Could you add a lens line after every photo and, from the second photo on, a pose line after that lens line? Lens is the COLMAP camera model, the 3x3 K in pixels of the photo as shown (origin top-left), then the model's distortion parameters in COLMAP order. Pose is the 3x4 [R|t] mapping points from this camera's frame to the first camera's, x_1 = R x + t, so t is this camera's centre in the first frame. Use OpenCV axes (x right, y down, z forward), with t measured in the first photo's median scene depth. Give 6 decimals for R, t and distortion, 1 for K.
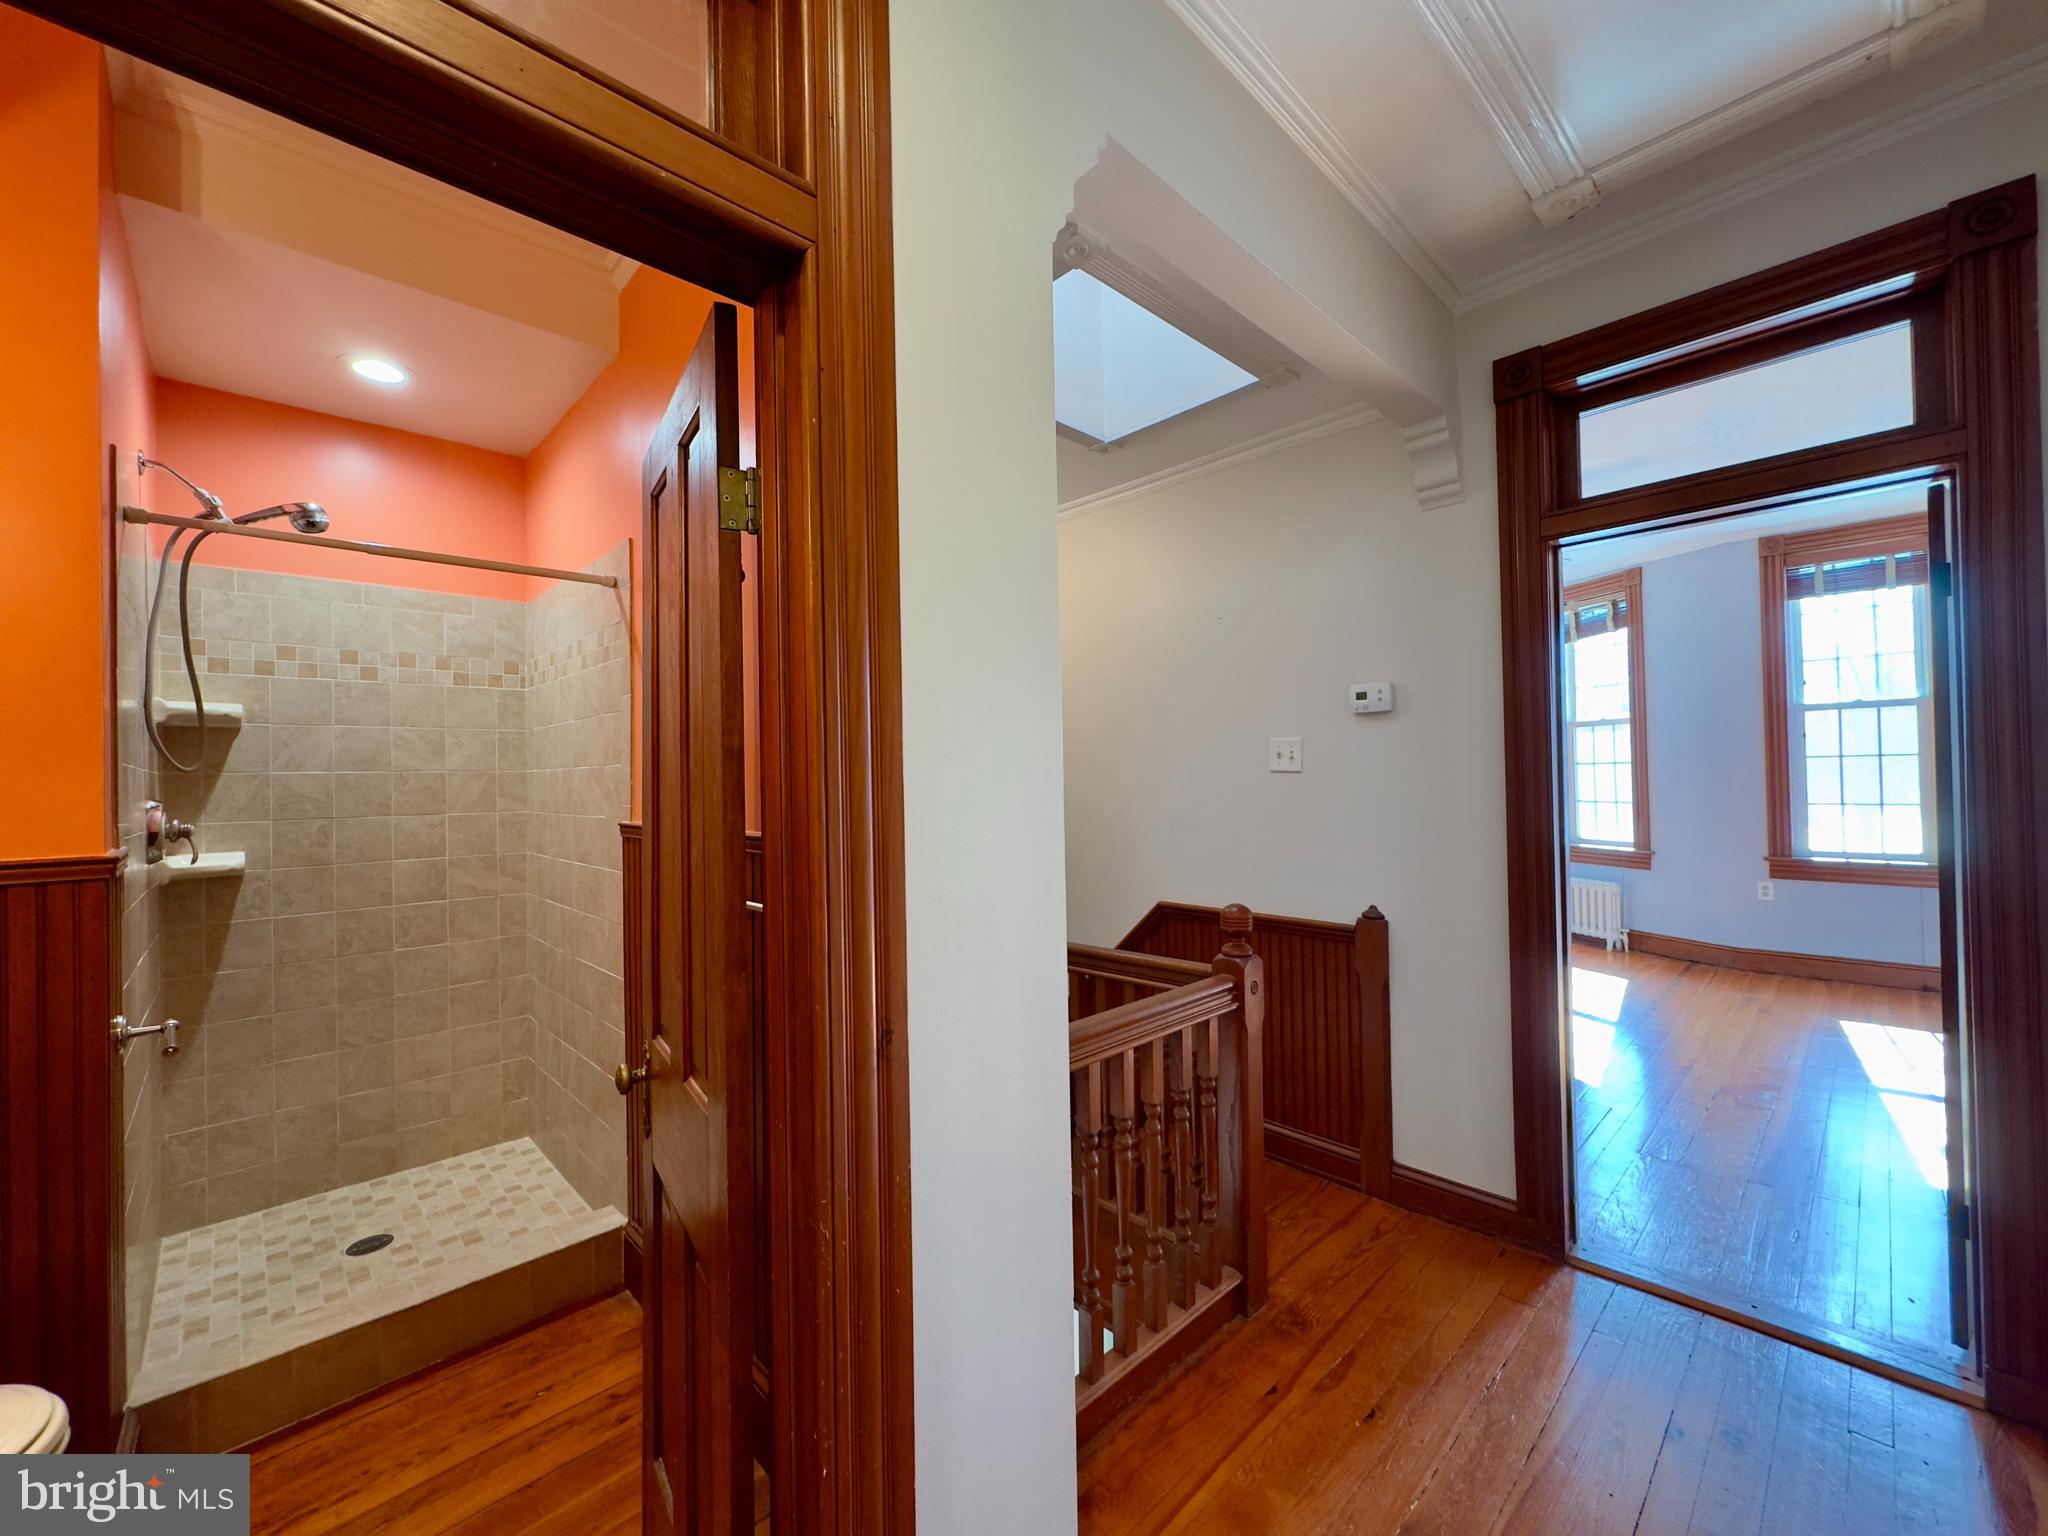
lens RADIAL K [[824.5, 0, 1027.6], [0, 824.5, 770.1], [0, 0, 1]] dist [-0.001524, -0.000014]
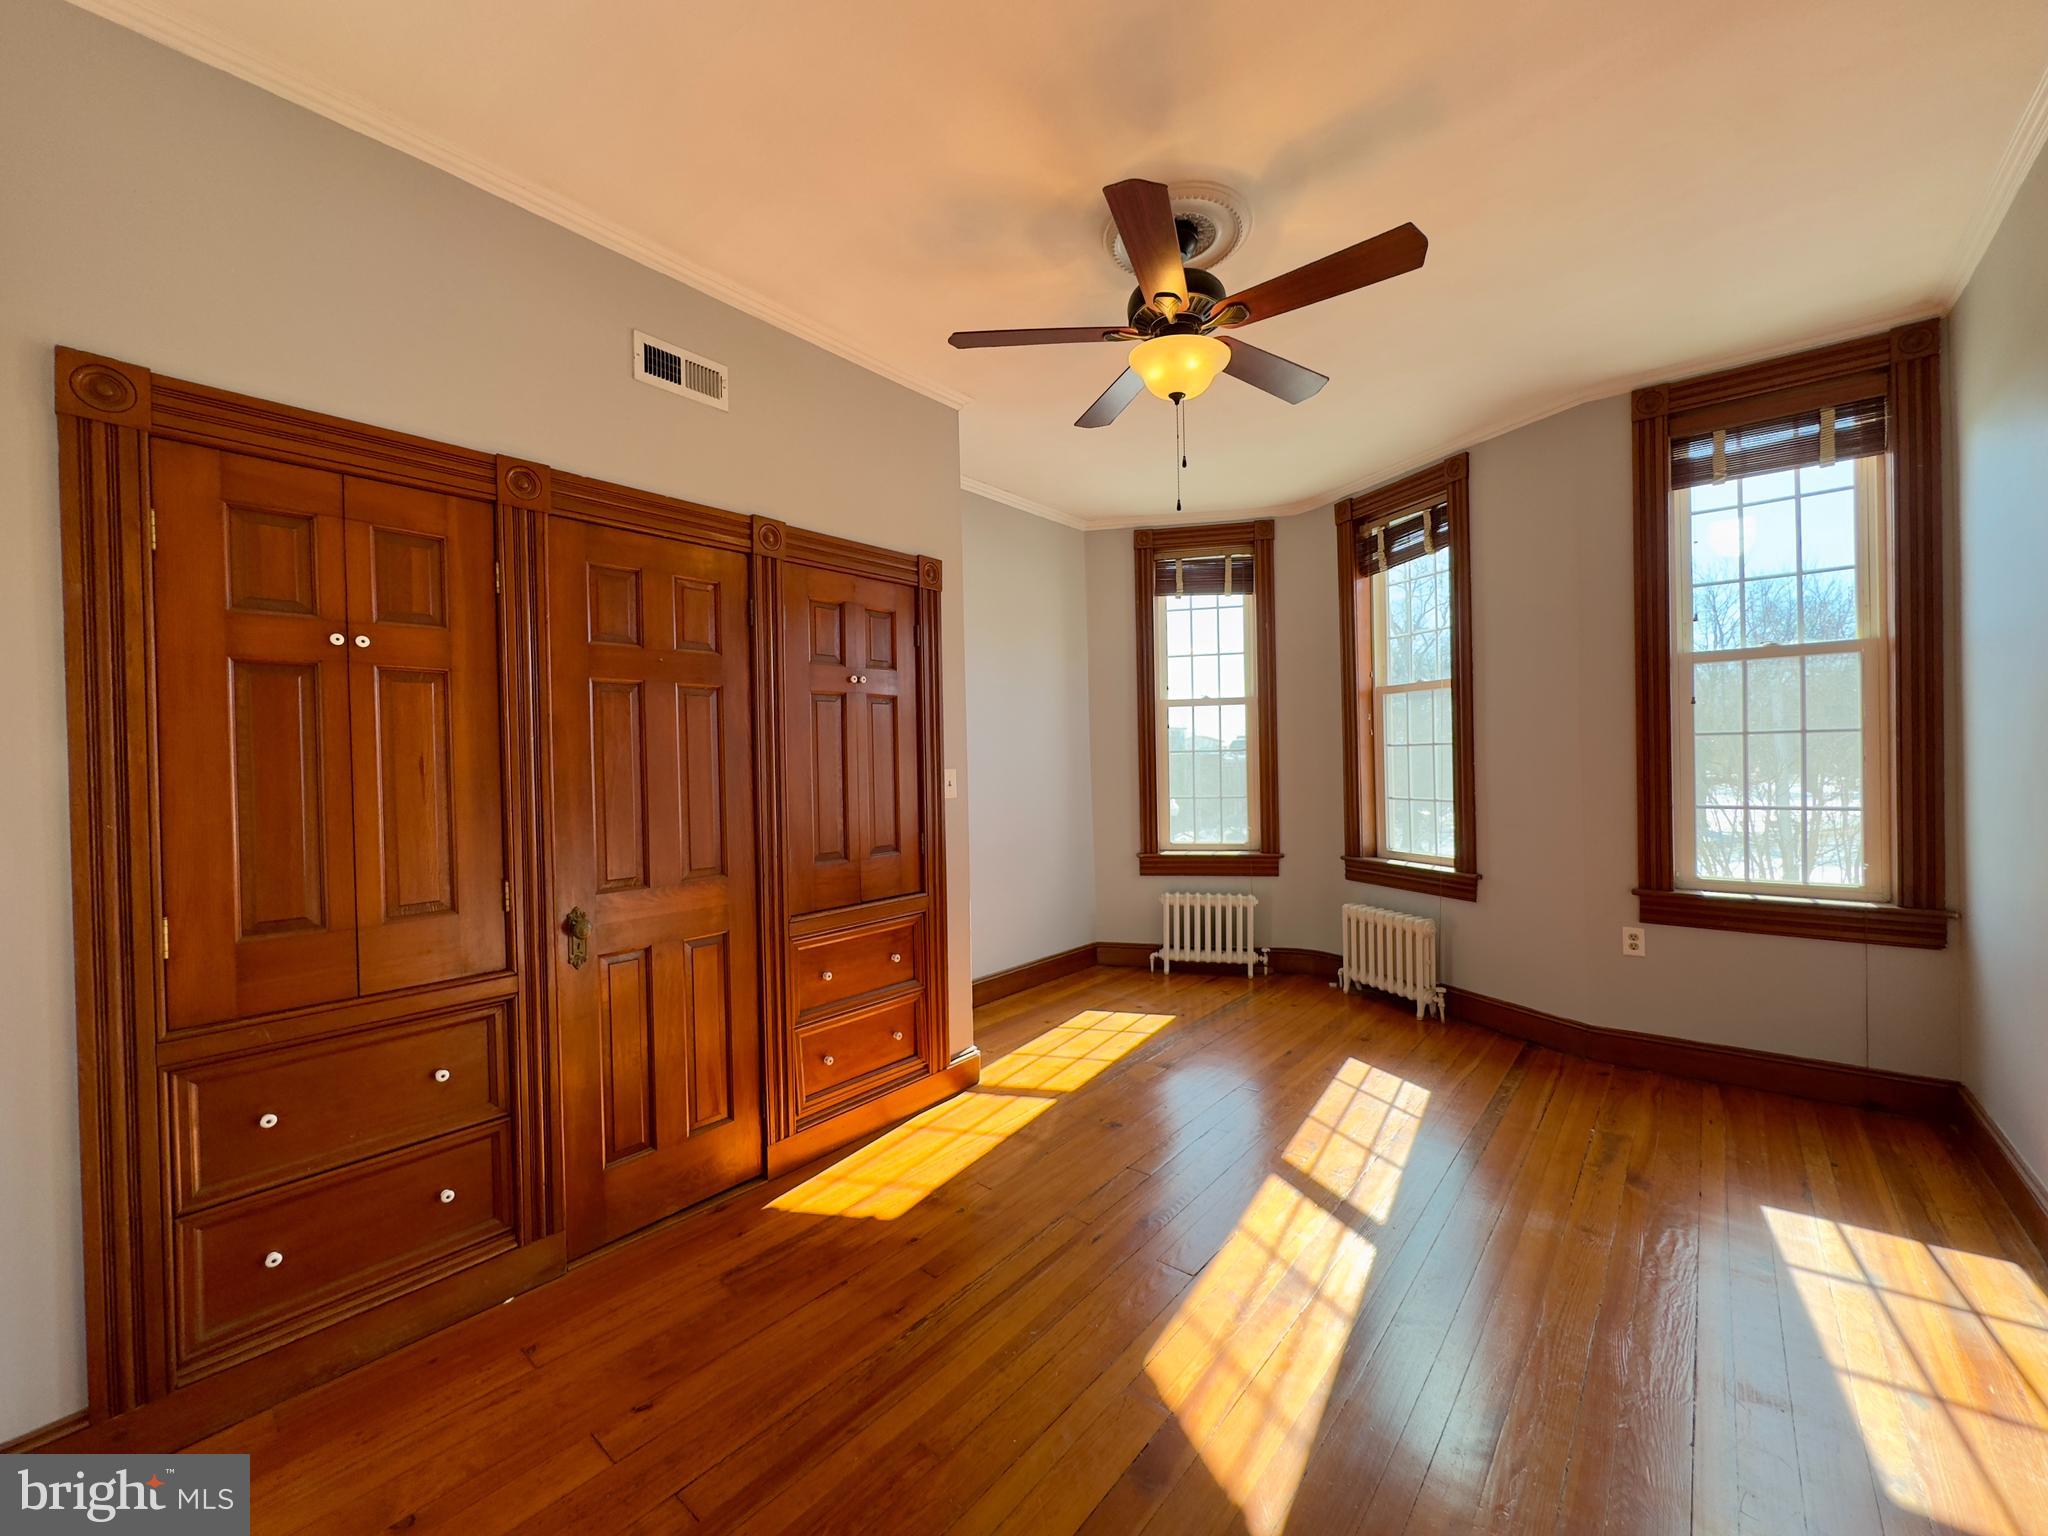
lens RADIAL K [[824.5, 0, 1020.5], [0, 824.5, 770.8], [0, 0, 1]] dist [-0.001524, -0.000014]
pose [[0.994321, -0.007359, 0.106169, 0.347251], [0.004824, 0.999698, 0.024113, -0.005728], [-0.106314, -0.023464, 0.994056, 0.408583]]
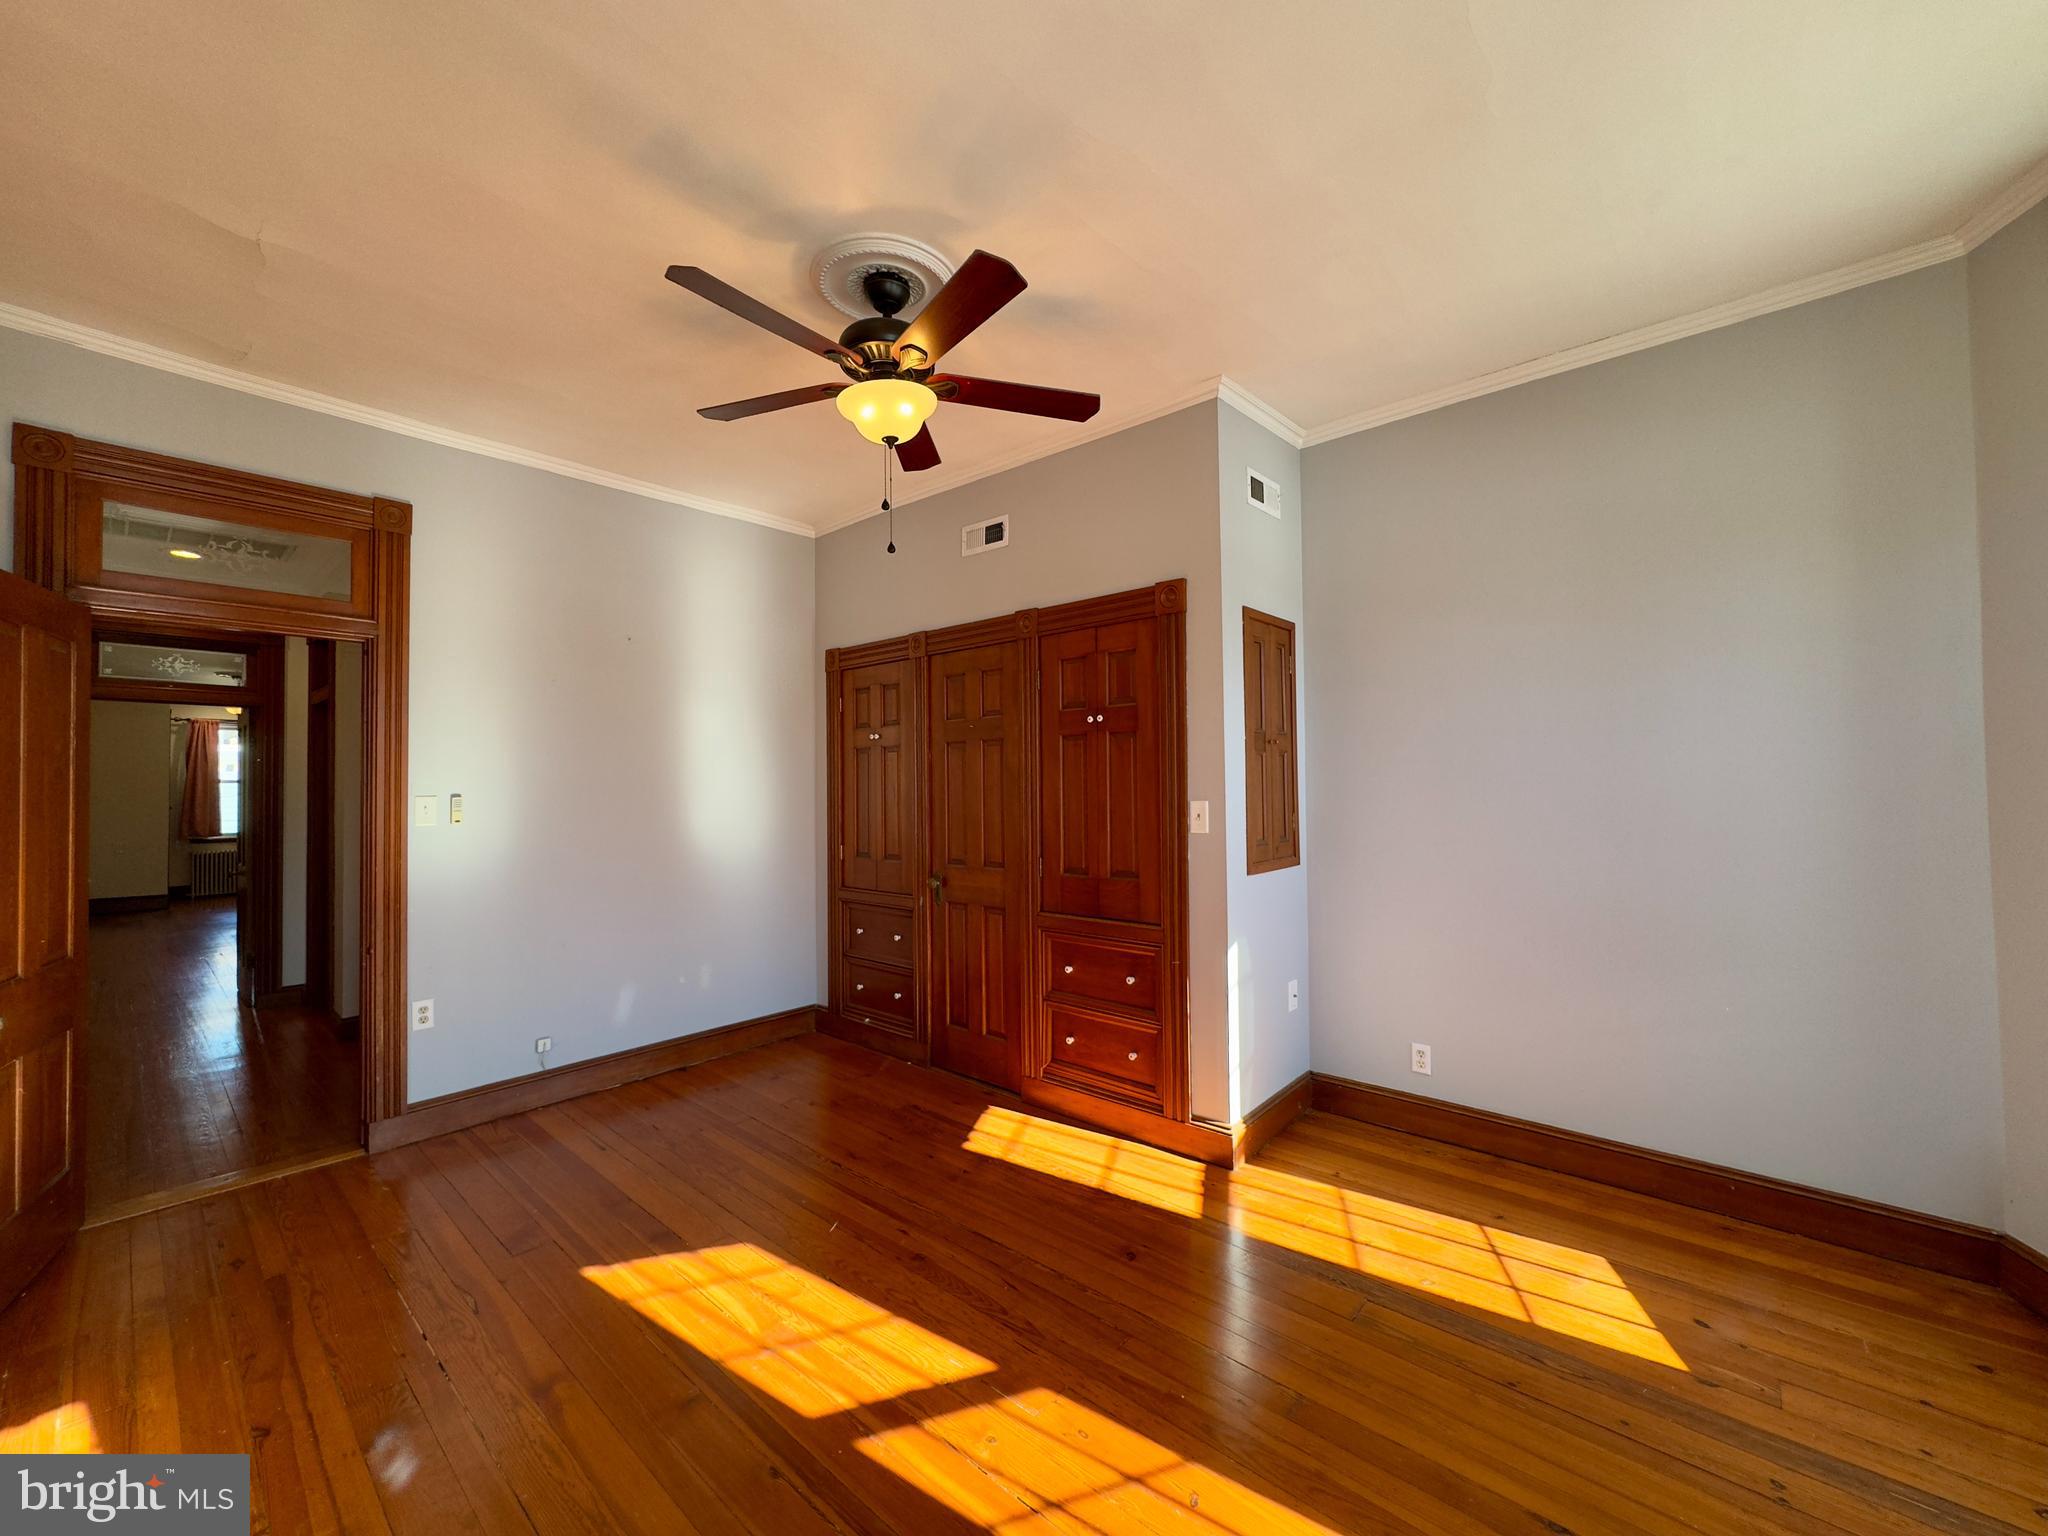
lens RADIAL K [[824.5, 0, 1023.5], [0, 824.5, 770.0], [0, 0, 1]] dist [-0.001524, -0.000014]
pose [[0.064971, -0.009912, -0.997838, 0.901280], [0.021135, 0.999740, -0.008554, -0.010707], [0.997663, -0.020533, 0.065163, 0.861725]]
